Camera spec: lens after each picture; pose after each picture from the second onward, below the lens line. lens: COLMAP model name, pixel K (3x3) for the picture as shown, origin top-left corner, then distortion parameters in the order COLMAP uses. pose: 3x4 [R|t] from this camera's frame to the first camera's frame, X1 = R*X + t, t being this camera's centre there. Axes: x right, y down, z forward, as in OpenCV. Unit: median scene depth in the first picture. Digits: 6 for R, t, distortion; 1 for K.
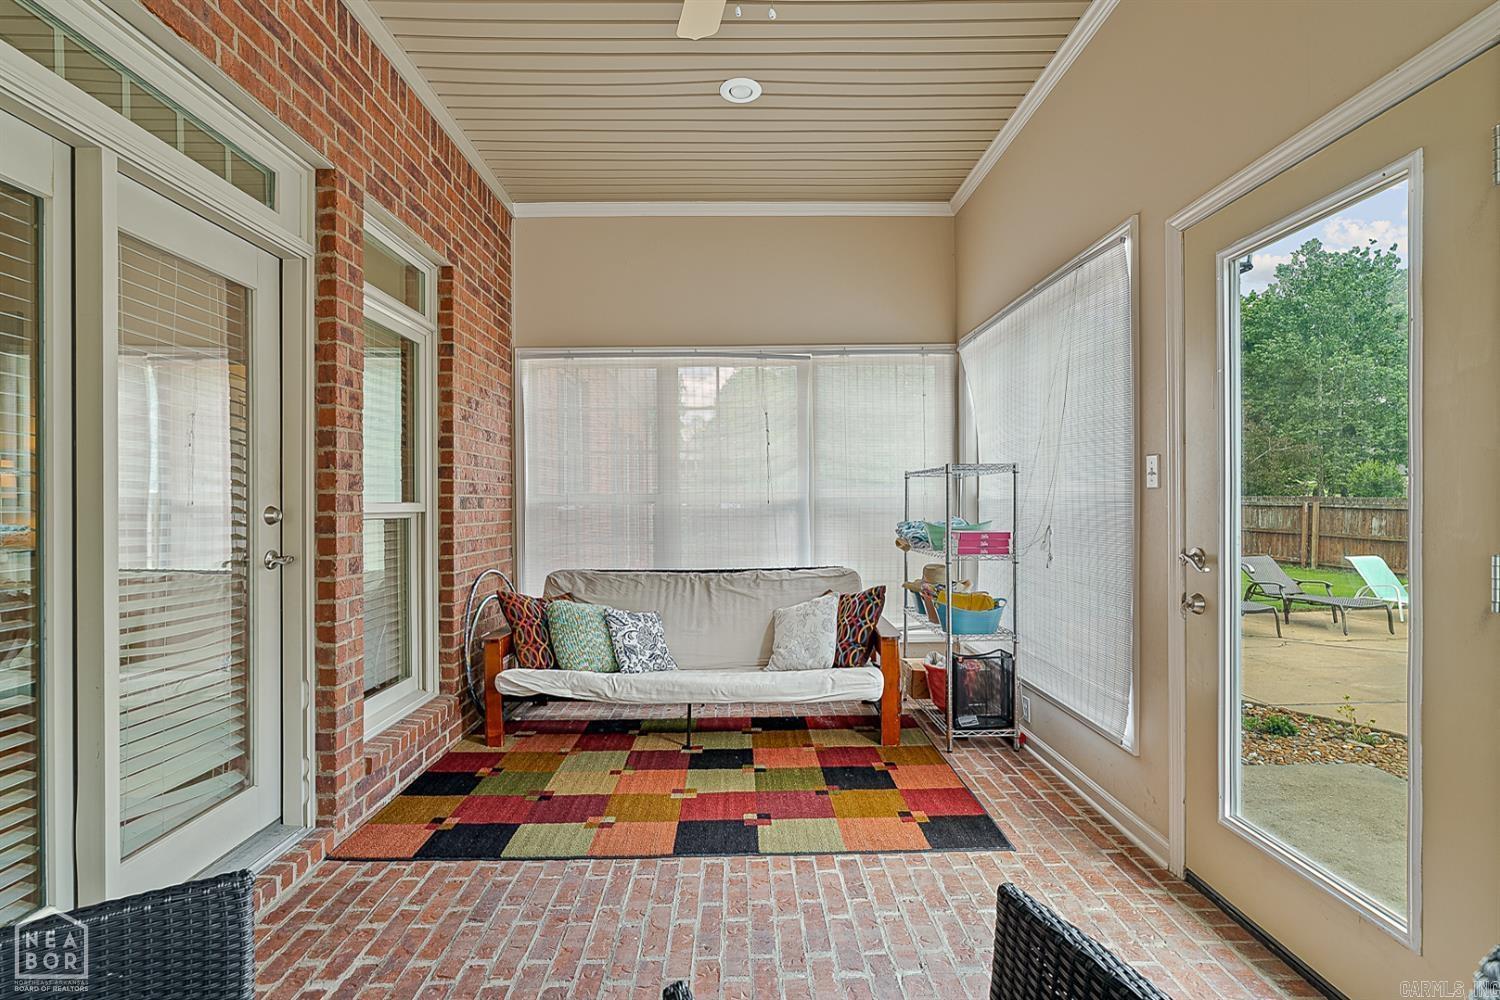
lens RADIAL K [[707.7, 0, 749.9], [0, 707.7, 503.9], [0, 0, 1]] dist [-0.005638, 0.001496]
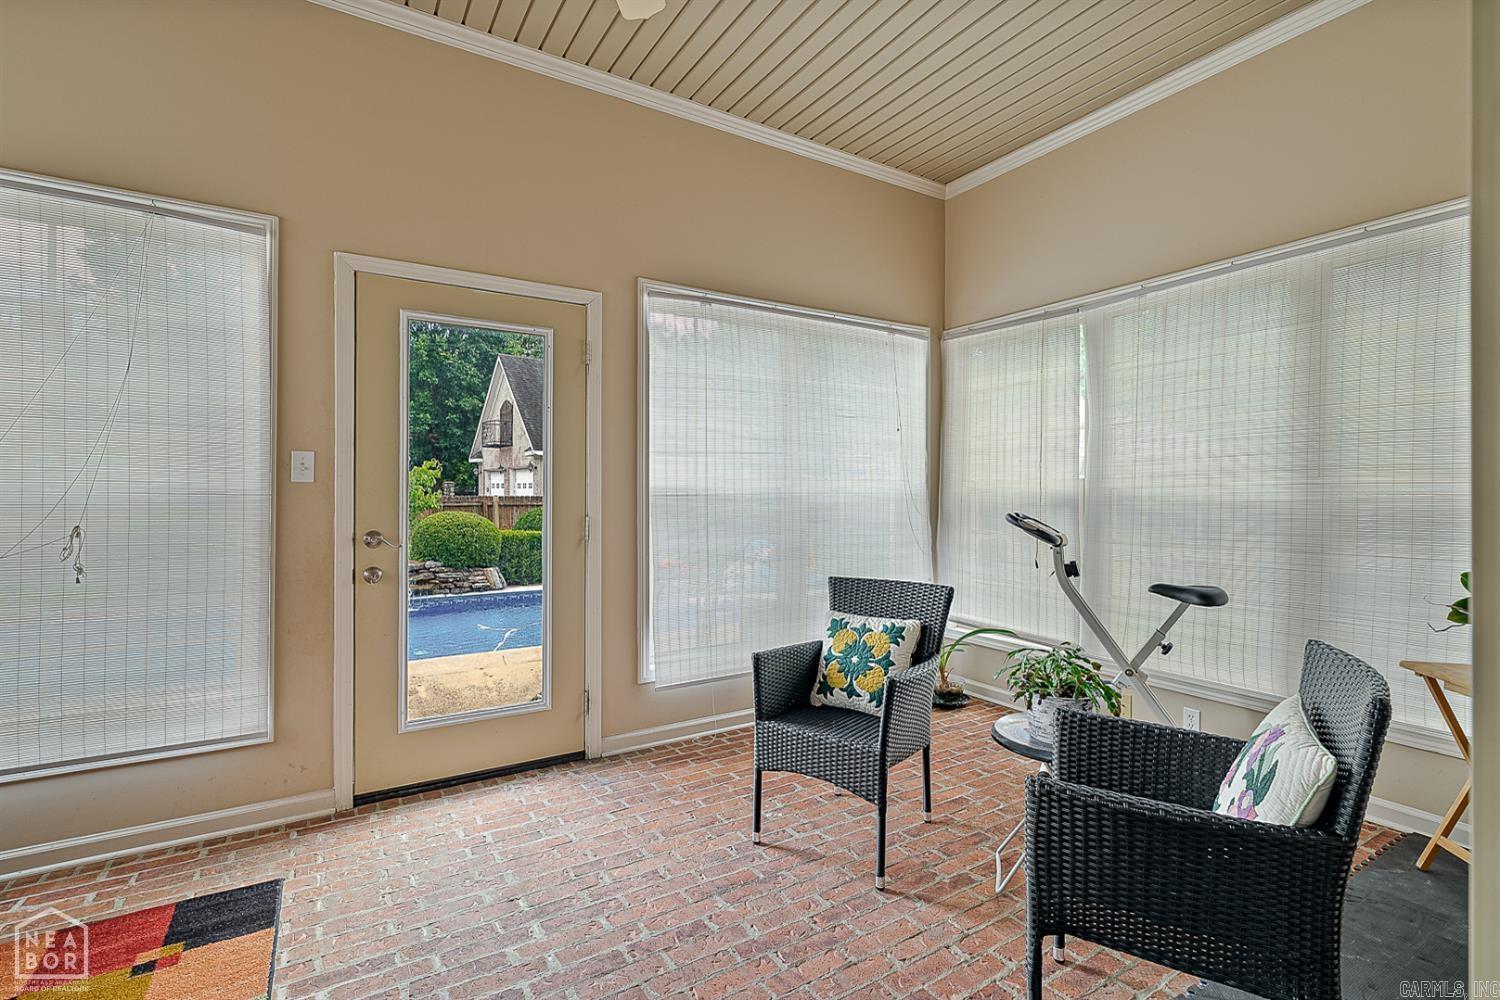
lens RADIAL K [[707.7, 0, 758.3], [0, 707.7, 492.3], [0, 0, 1]] dist [-0.005638, 0.001496]
pose [[-0.521570, 0.003218, 0.853203, -0.722926], [0.001447, 0.999995, -0.002887, -0.003709], [-0.853208, -0.000271, -0.521572, 0.959011]]
